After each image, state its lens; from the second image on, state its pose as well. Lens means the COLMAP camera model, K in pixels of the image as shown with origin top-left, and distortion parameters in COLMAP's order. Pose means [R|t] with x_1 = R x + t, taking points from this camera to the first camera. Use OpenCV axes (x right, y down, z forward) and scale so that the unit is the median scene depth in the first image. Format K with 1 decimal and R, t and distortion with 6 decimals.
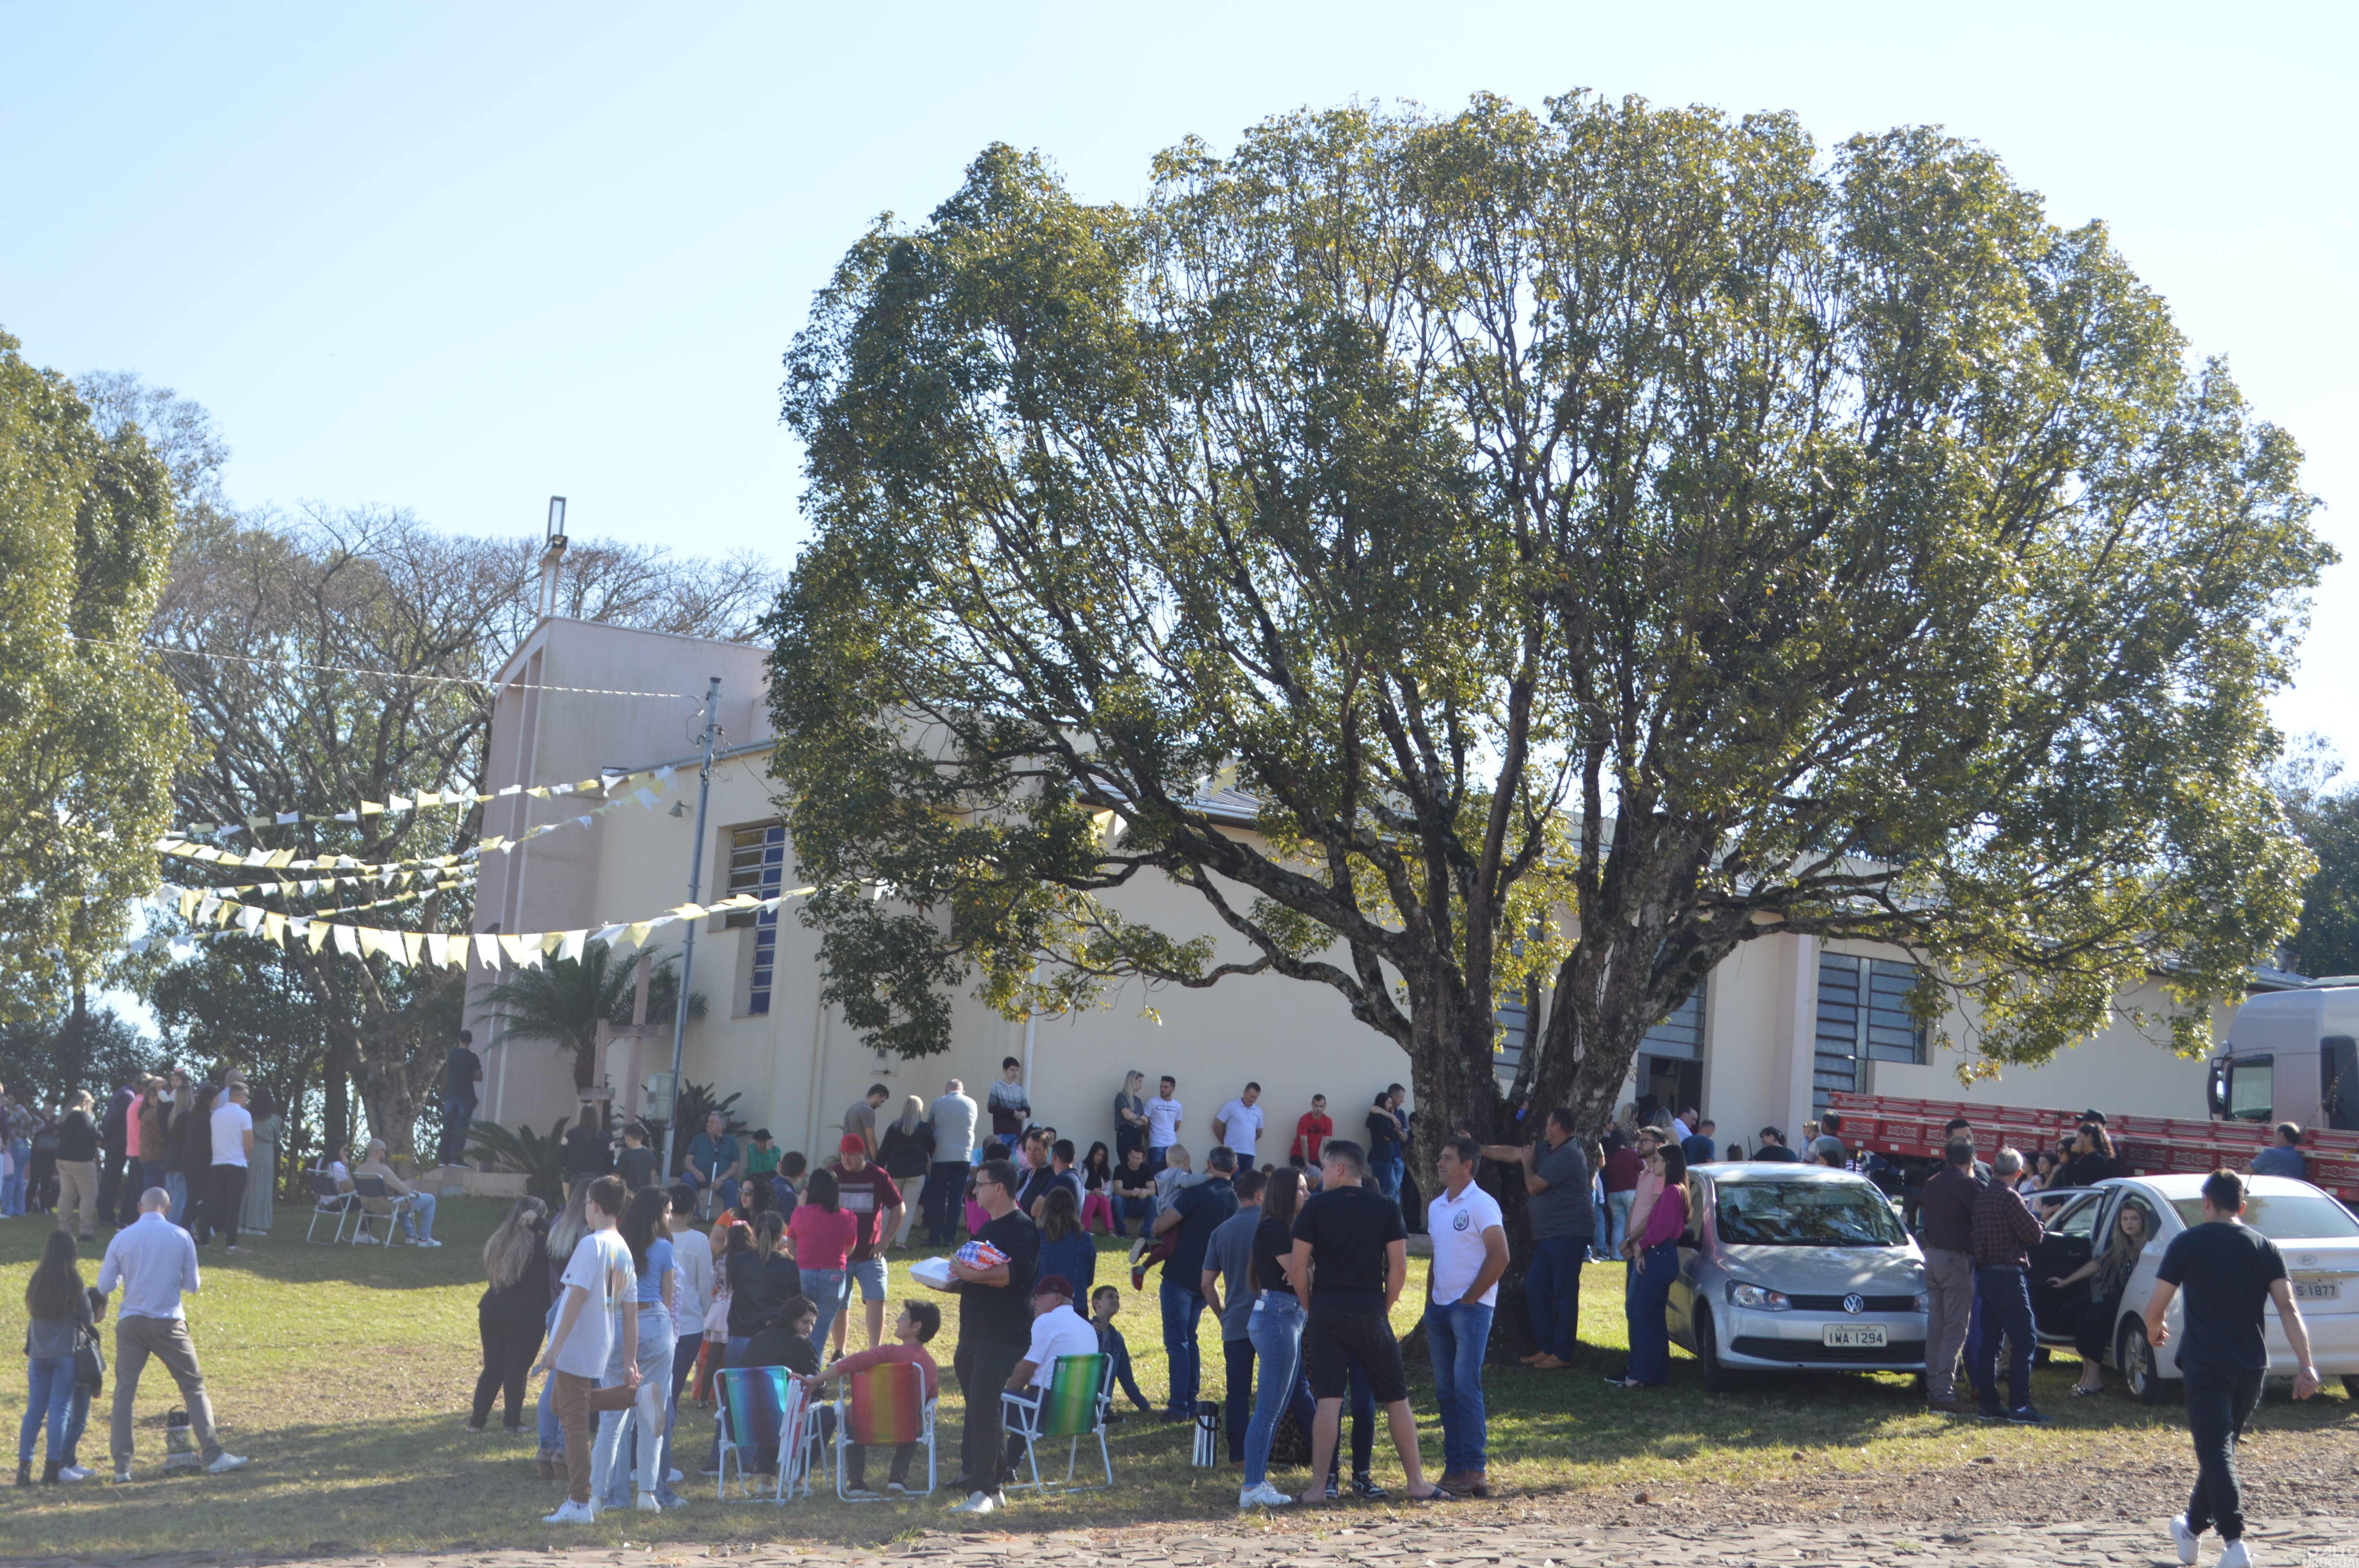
lens RADIAL K [[4098.0, 0, 1179.5], [0, 4098.0, 784.0], [0, 0, 1]] dist [0.345359, -0.379939]
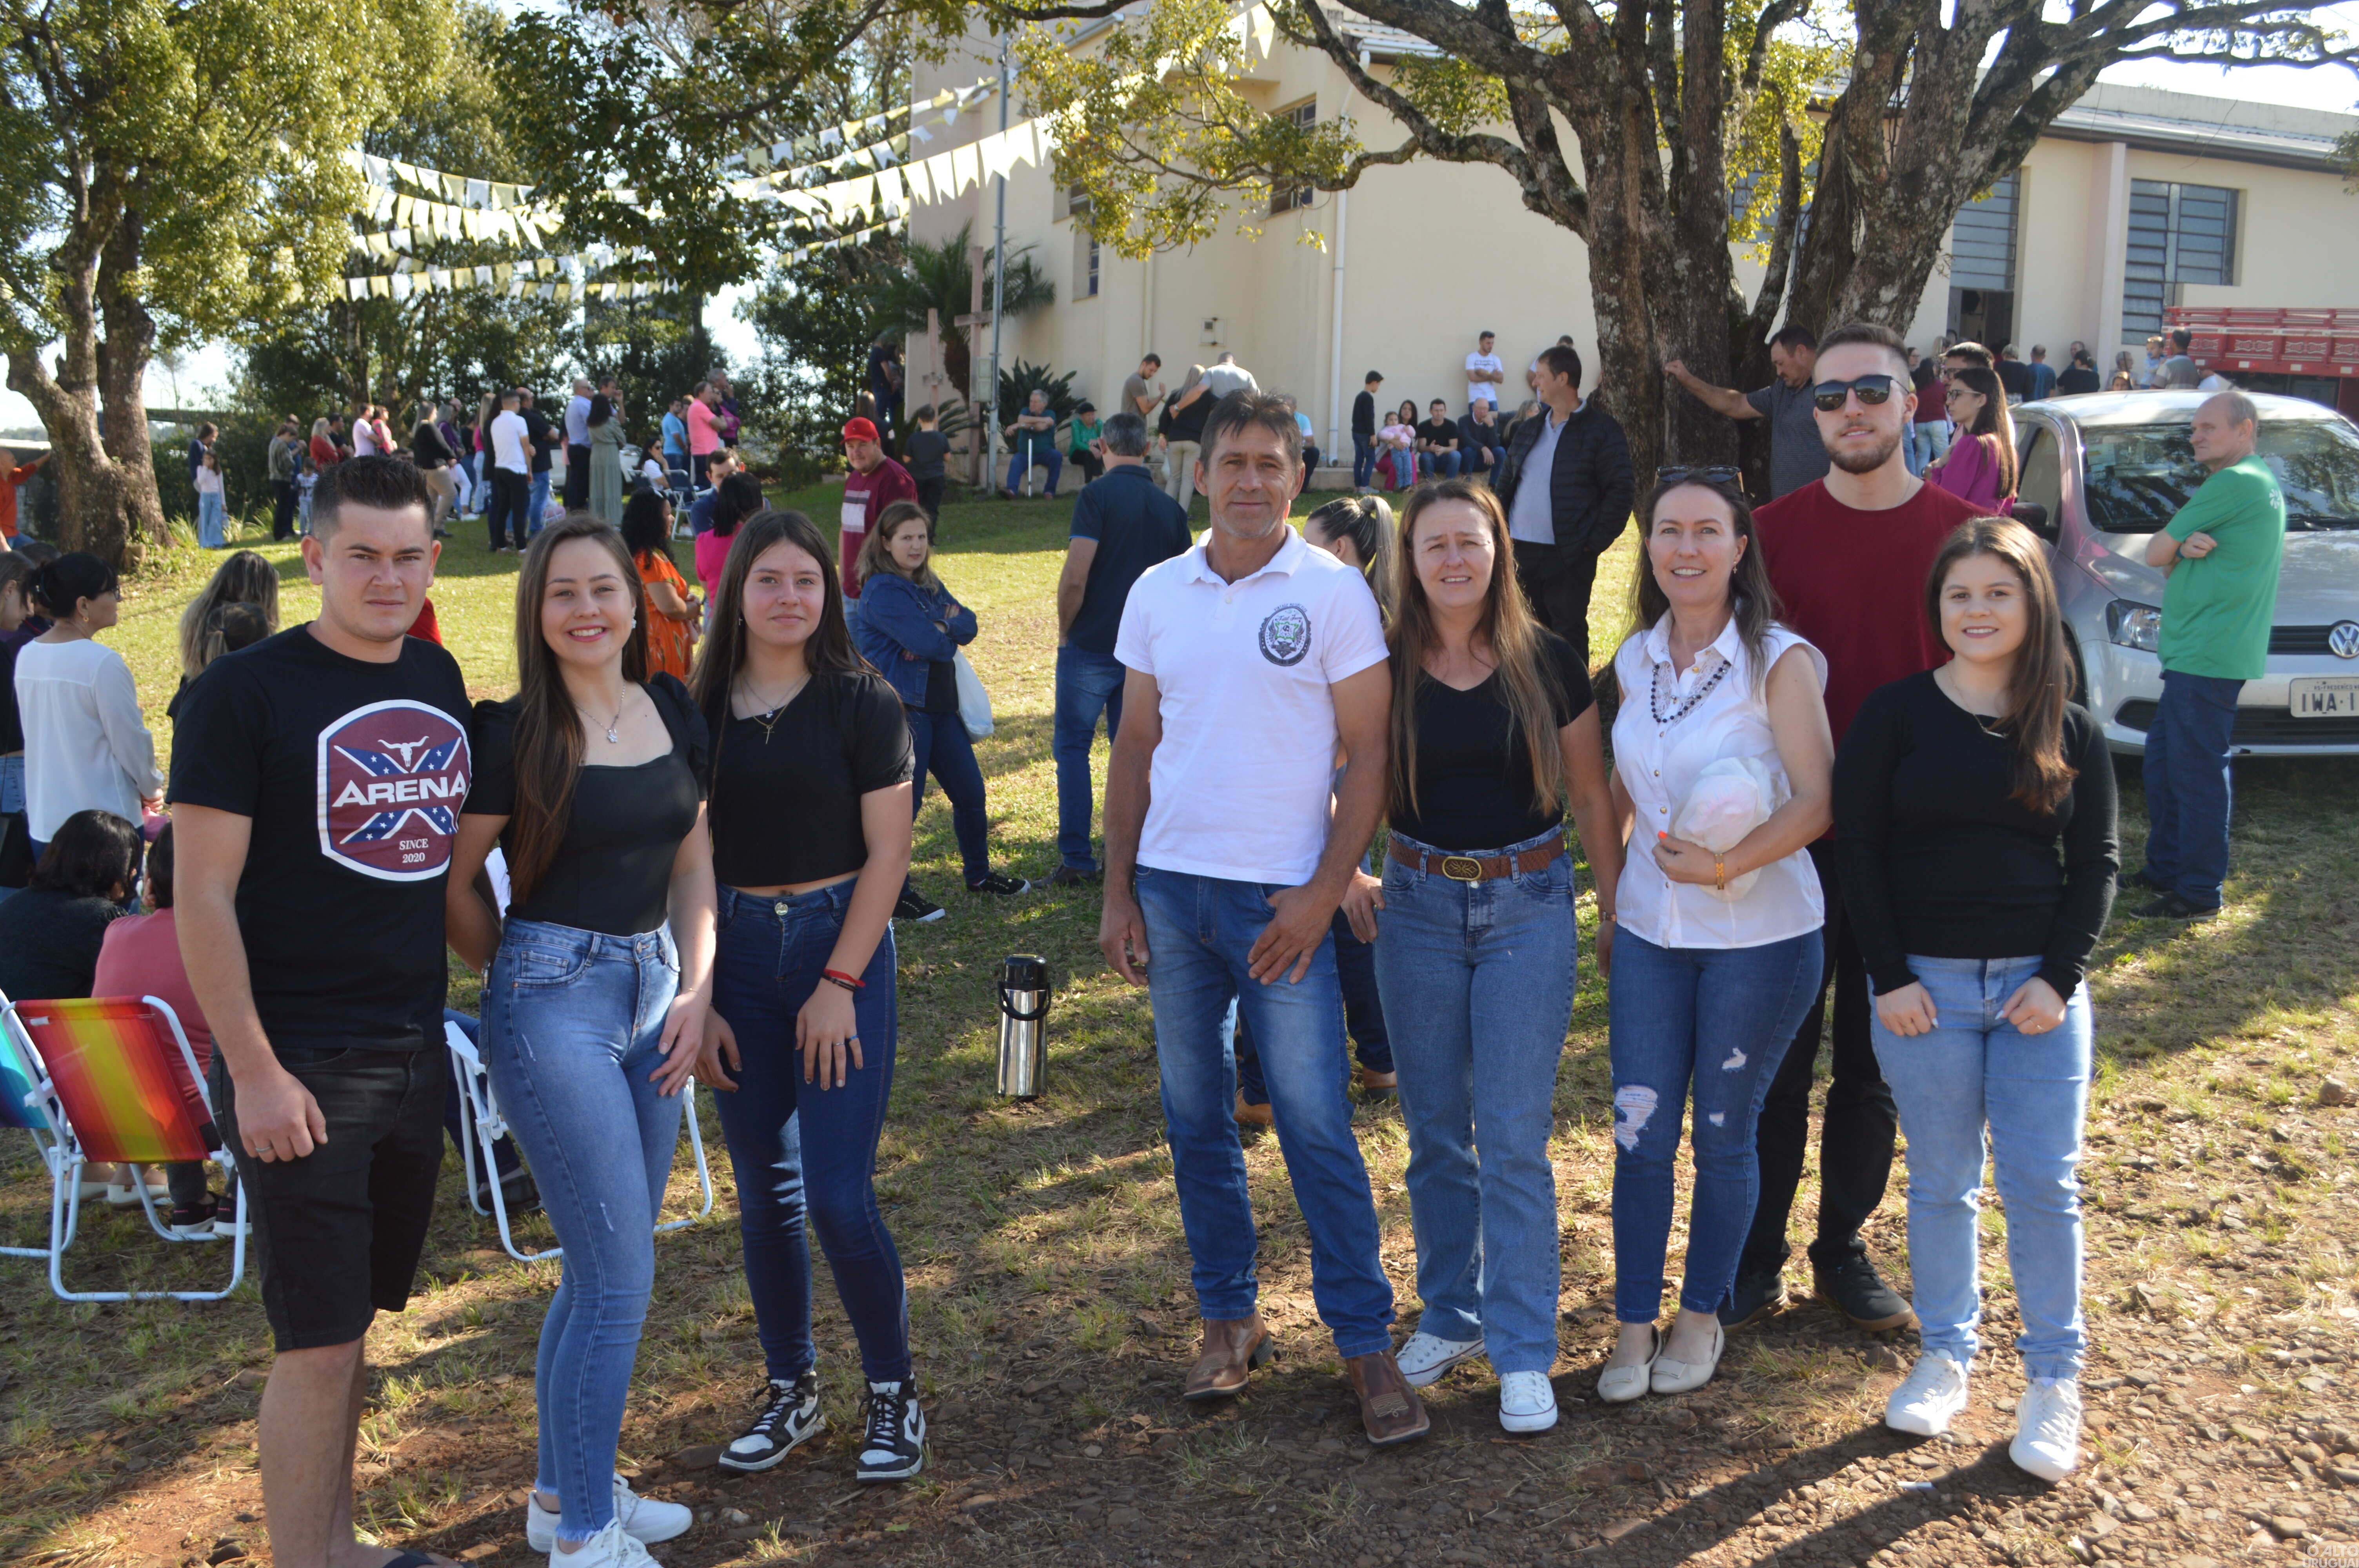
lens RADIAL K [[2496.5, 0, 1177.5], [0, 2496.5, 781.4], [0, 0, 1]] dist [-0.055415, -0.004326]
pose [[0.981477, -0.020209, -0.190512, 0.060476], [0.064303, 0.971483, 0.228223, 0.049624], [0.180467, -0.236246, 0.954788, 0.552128]]
